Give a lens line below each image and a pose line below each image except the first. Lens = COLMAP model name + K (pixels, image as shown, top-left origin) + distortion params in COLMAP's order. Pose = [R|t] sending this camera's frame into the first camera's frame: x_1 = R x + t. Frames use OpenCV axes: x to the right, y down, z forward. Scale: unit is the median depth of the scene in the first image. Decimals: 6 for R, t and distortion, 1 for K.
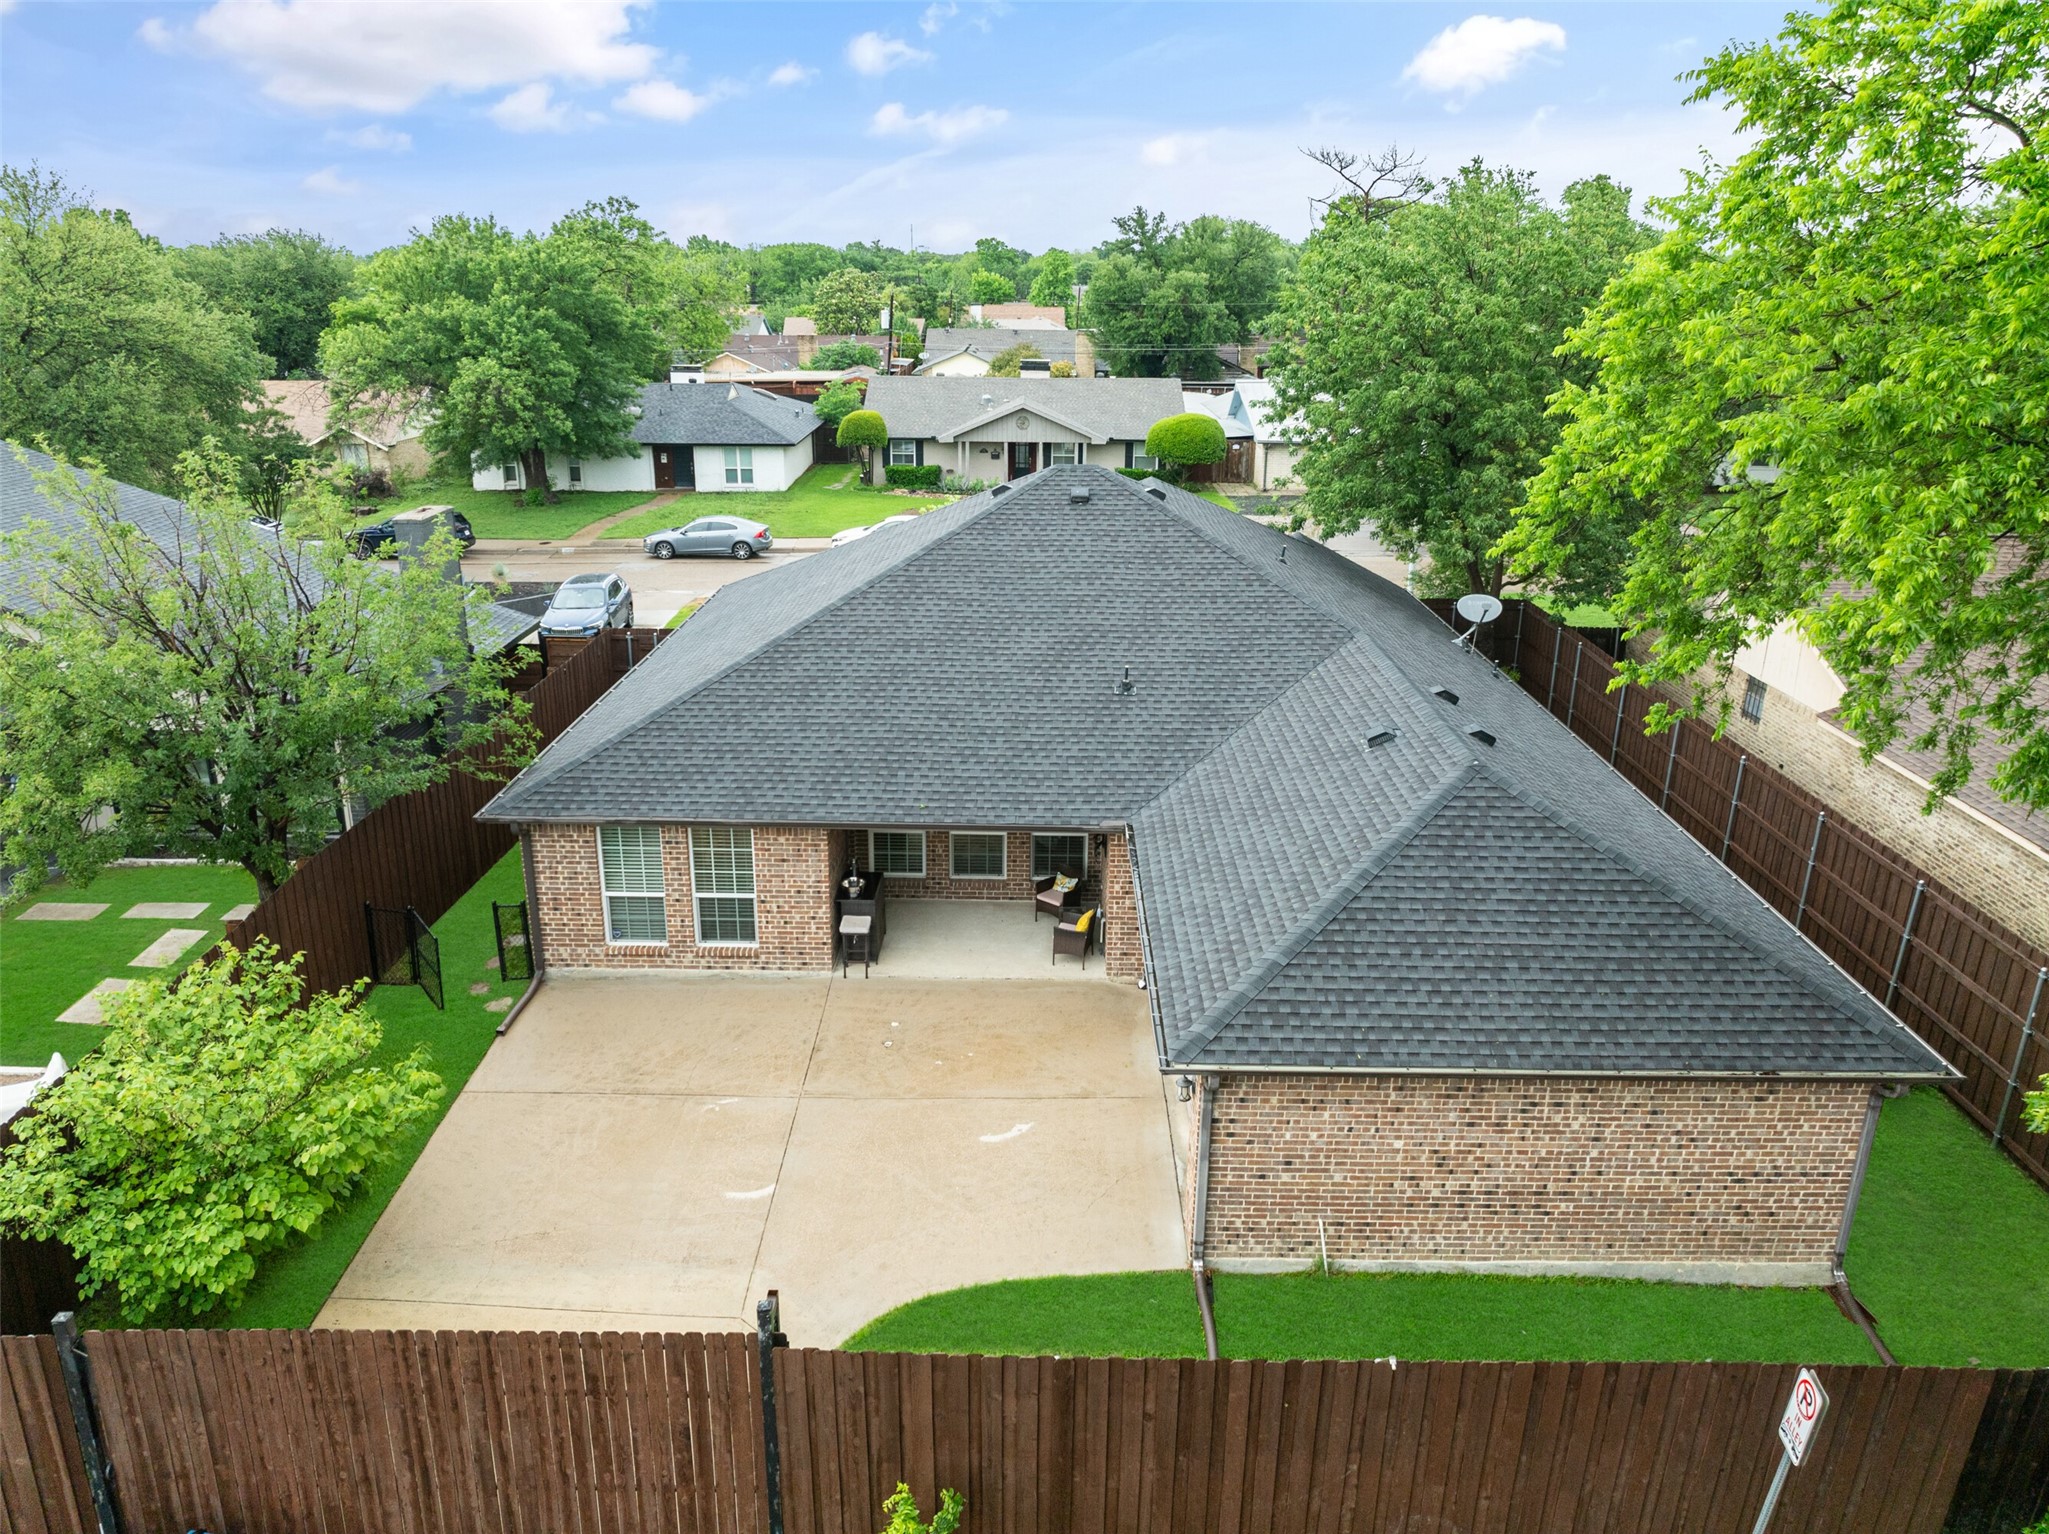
lens RADIAL K [[1412.3, 0, 1024.5], [0, 1412.3, 767.0], [0, 0, 1]] dist [-0.028280, -0.003163]
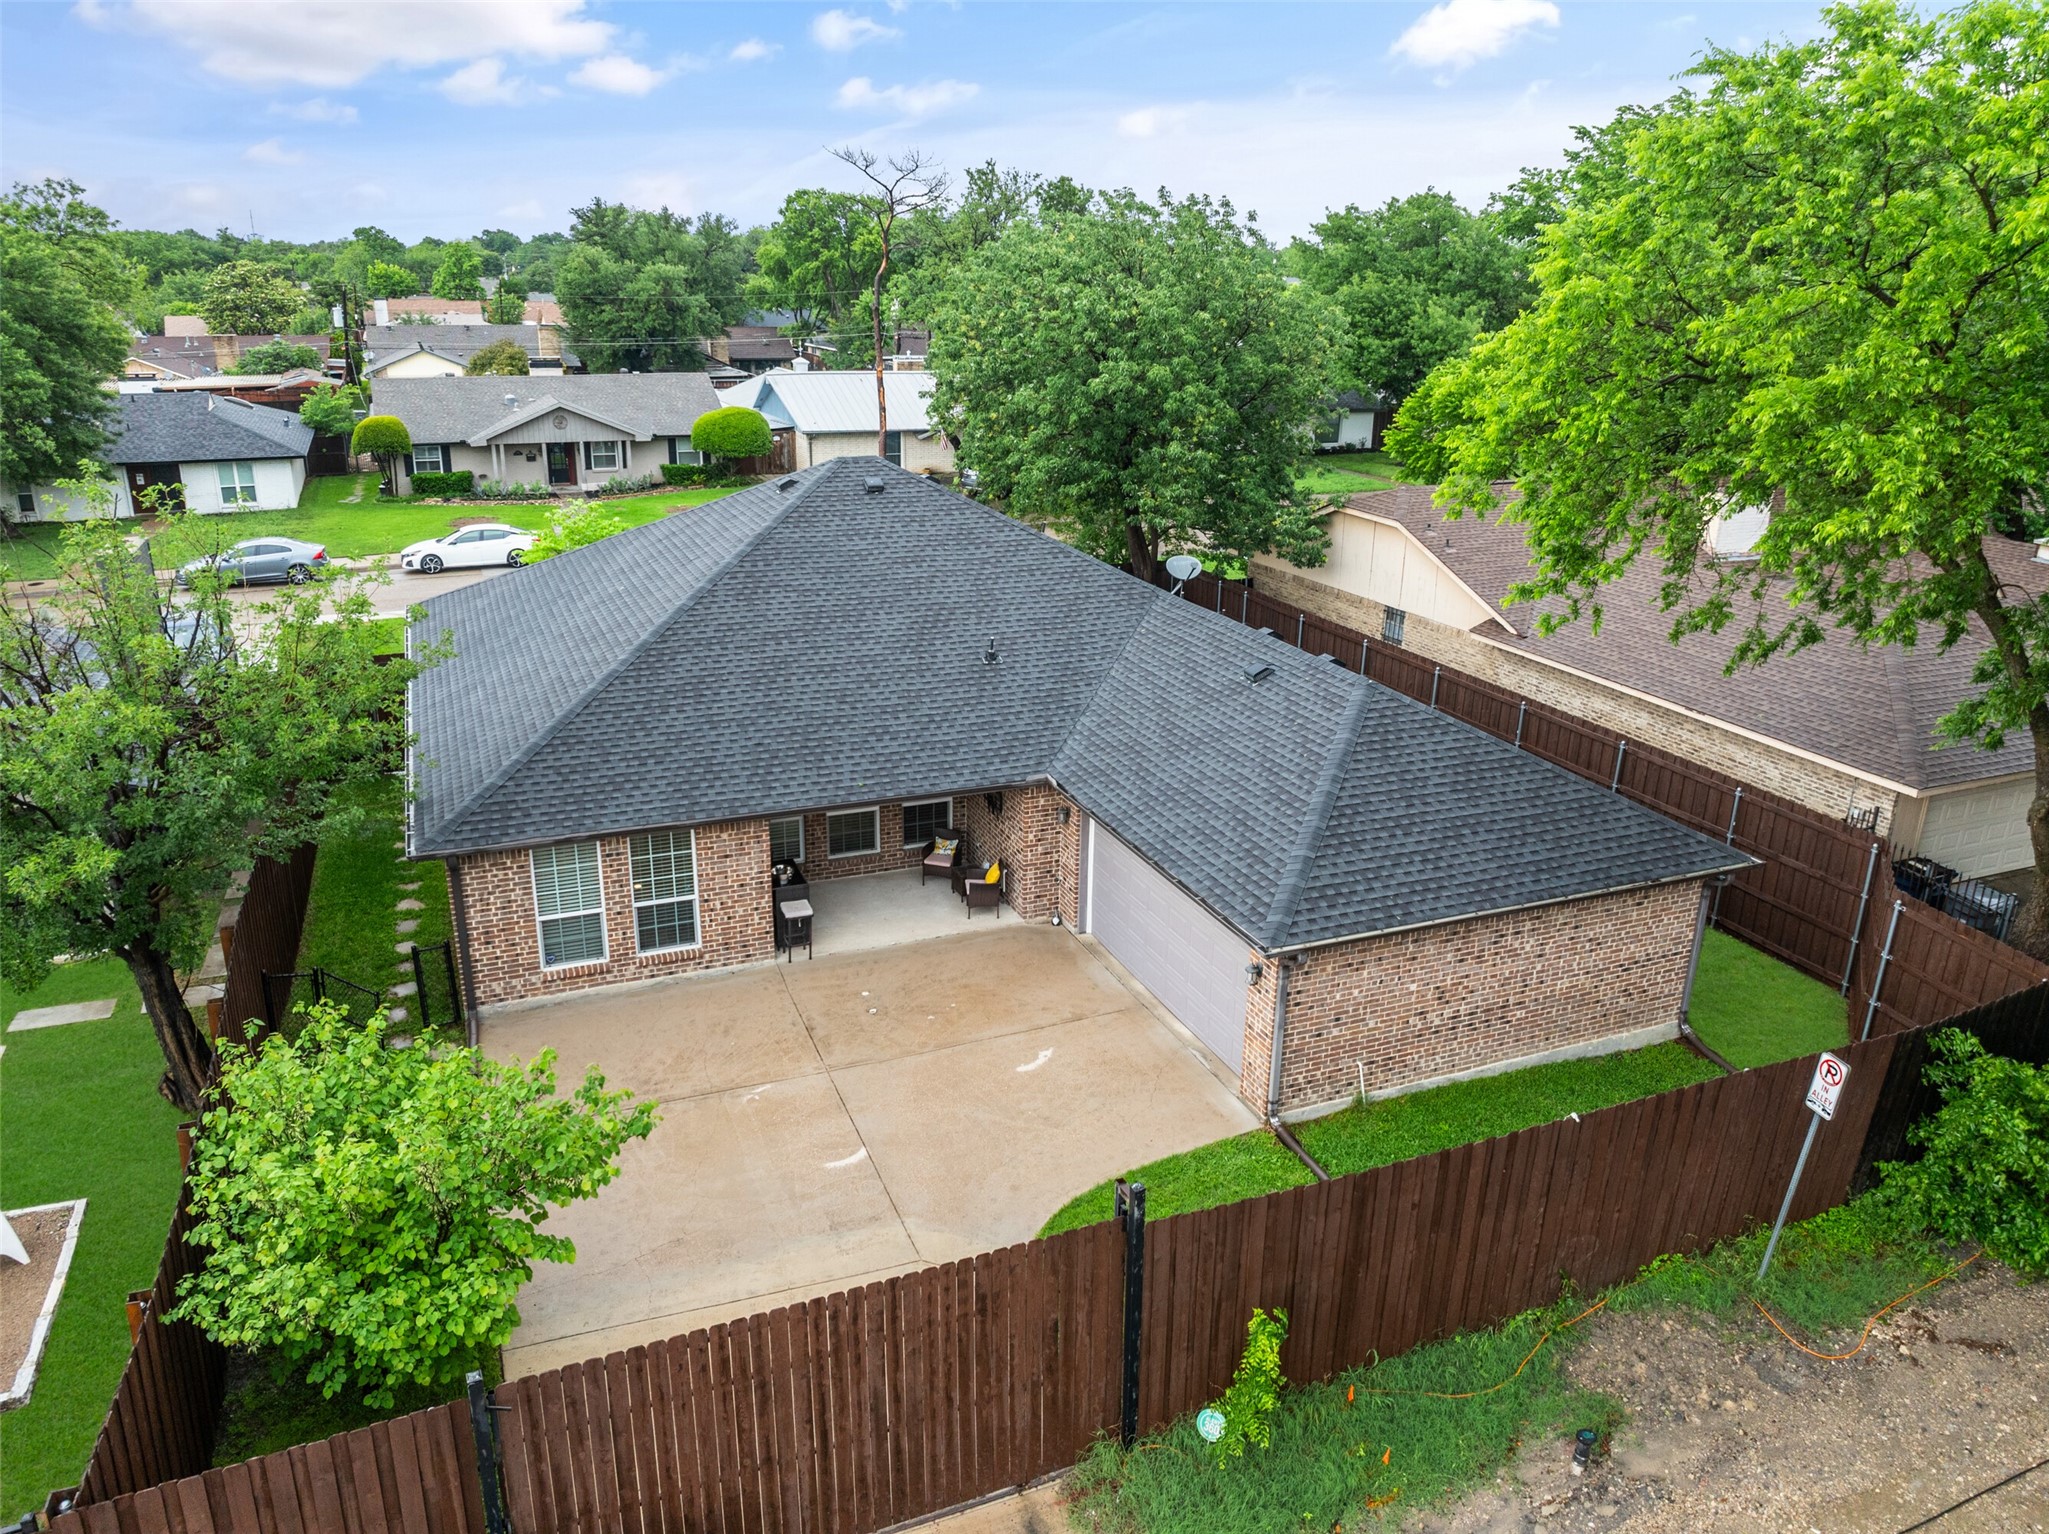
lens RADIAL K [[1412.3, 0, 1024.5], [0, 1412.3, 767.0], [0, 0, 1]] dist [-0.028280, -0.003163]
pose [[0.922002, -0.123065, 0.367107, -0.327471], [0.120813, 0.992246, 0.029203, -0.001095], [-0.367854, 0.017426, 0.929720, -0.020339]]
